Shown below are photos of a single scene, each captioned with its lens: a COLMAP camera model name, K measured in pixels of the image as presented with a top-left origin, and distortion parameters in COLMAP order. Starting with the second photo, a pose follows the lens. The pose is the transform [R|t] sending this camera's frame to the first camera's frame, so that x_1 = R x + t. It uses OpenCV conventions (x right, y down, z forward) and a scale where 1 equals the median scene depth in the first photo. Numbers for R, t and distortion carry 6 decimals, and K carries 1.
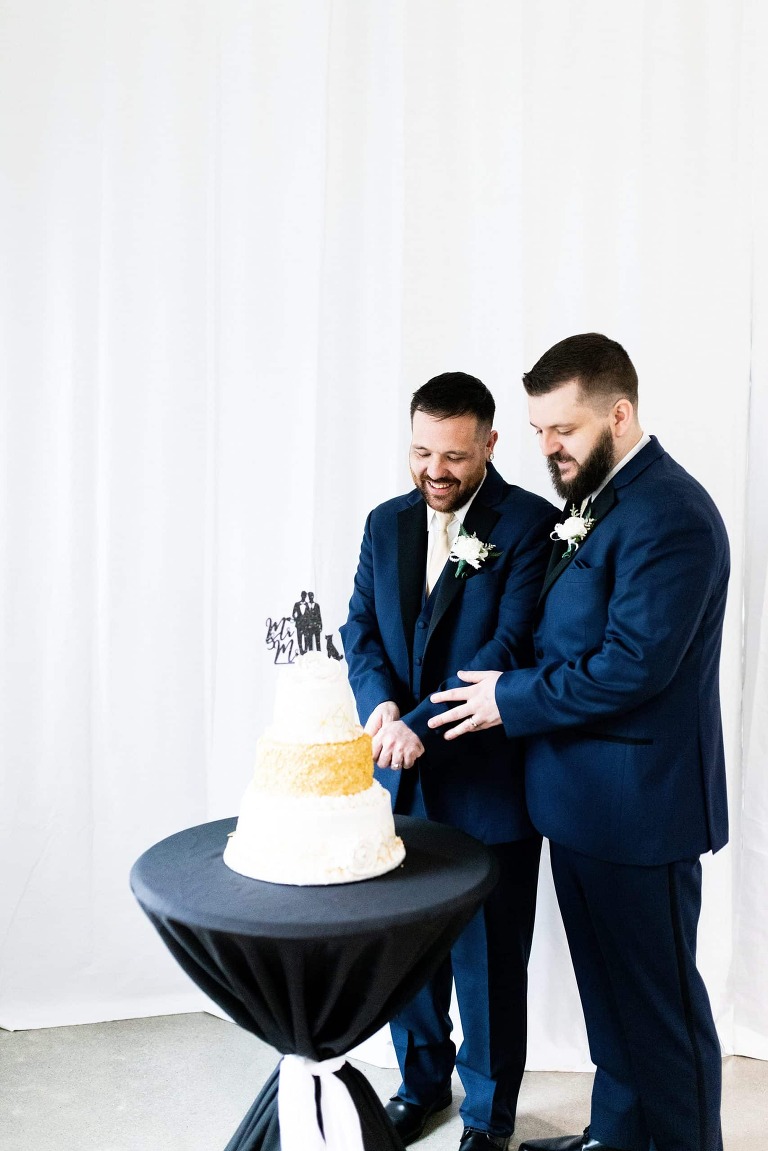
lens RADIAL K [[1150.2, 0, 378.6], [0, 1150.2, 581.4], [0, 0, 1]] dist [0.006976, 0.001752]
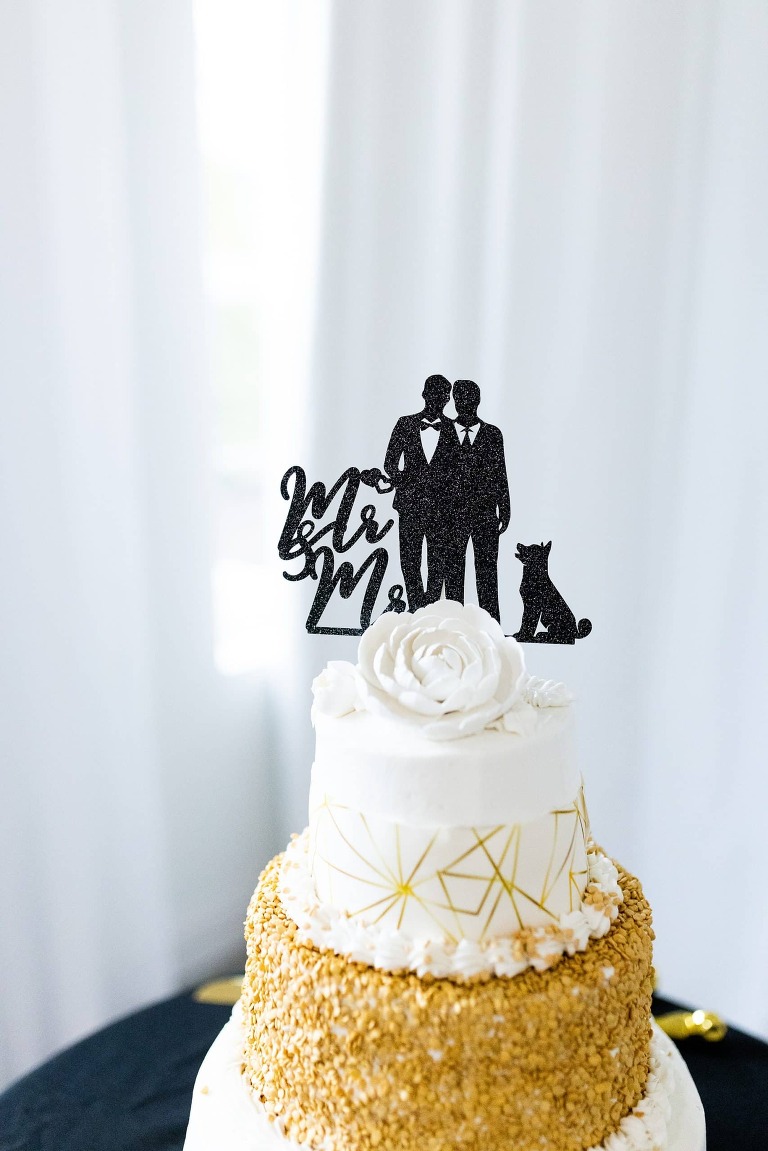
lens RADIAL K [[1132.8, 0, 389.0], [0, 1132.8, 582.3], [0, 0, 1]] dist [-0.005634, 0.024442]
pose [[0.823823, 0.130810, -0.551548, 0.079650], [-0.041762, 0.984371, 0.171085, 0.010843], [0.565307, -0.117910, 0.816410, 0.777197]]
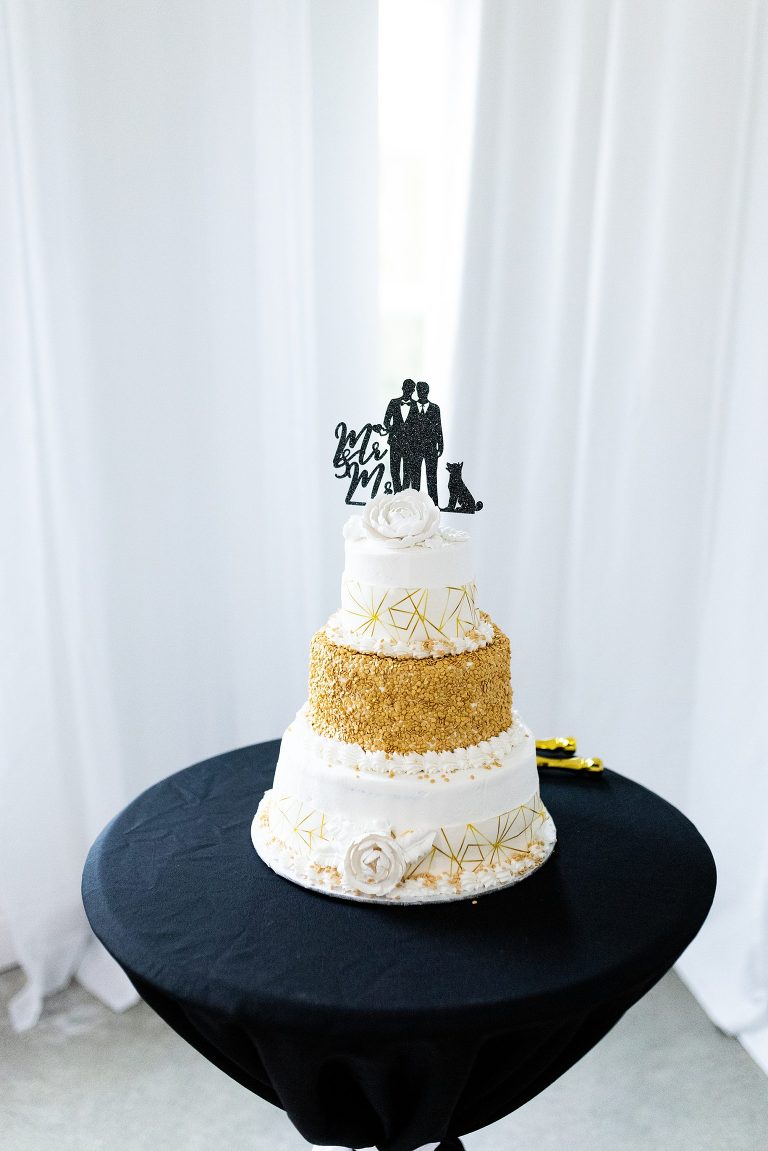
lens RADIAL K [[1099.6, 0, 384.7], [0, 1099.6, 591.1], [0, 0, 1]] dist [0.000046, 0.009582]
pose [[0.699460, 0.173644, -0.693256, 0.318776], [-0.054443, 0.980161, 0.190577, 0.007738], [0.712595, -0.095558, 0.695037, 0.614886]]
